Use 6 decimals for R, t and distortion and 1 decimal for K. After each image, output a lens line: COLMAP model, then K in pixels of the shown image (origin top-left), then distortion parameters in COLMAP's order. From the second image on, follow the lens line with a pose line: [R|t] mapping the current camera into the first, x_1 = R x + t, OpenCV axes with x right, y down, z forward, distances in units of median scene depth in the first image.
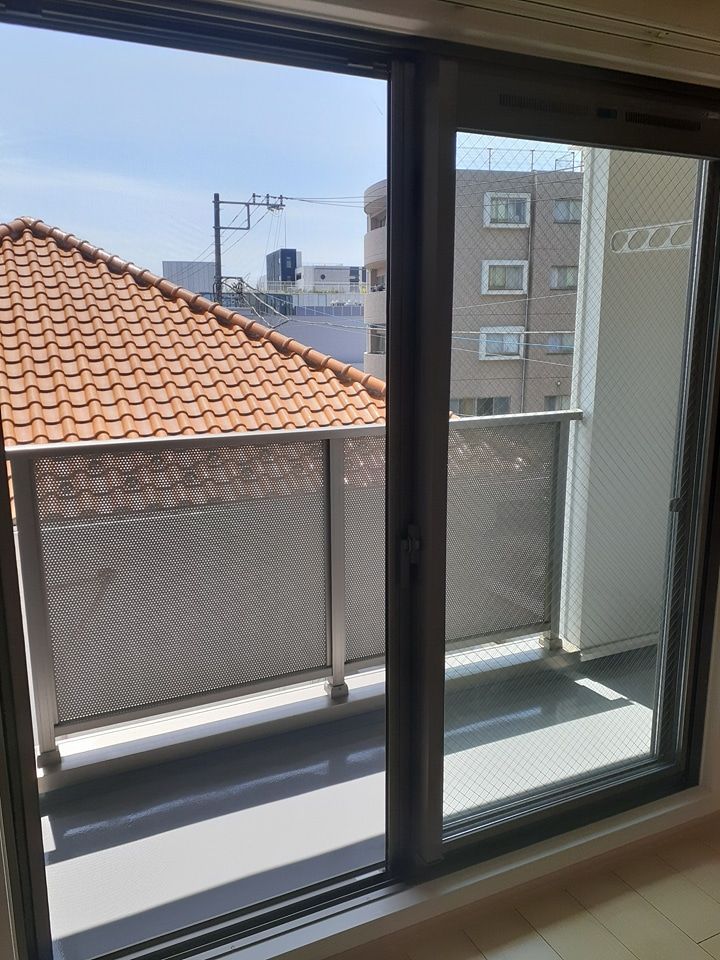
lens RADIAL K [[771.0, 0, 360.0], [0, 771.0, 480.0], [0, 0, 1]] dist [0.045317, -0.000892]
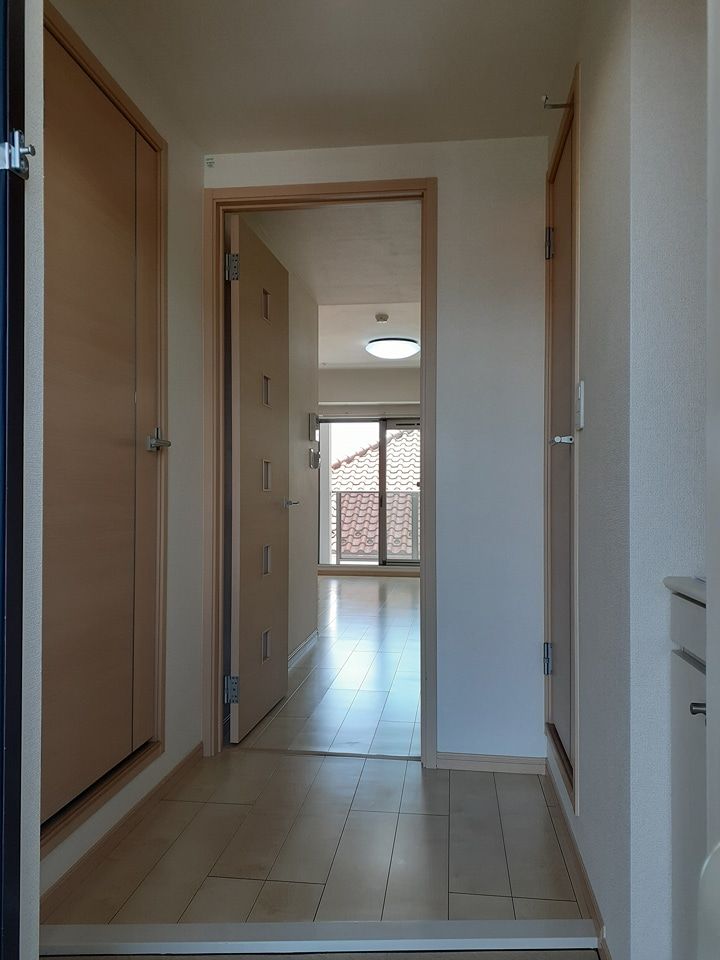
lens RADIAL K [[771.0, 0, 360.0], [0, 771.0, 480.0], [0, 0, 1]] dist [0.045317, -0.000892]
pose [[0.837909, 0.001404, -0.545808, 0.524136], [-0.116132, 0.977558, -0.175768, 0.166941], [0.533312, 0.210663, 0.819268, -0.647246]]
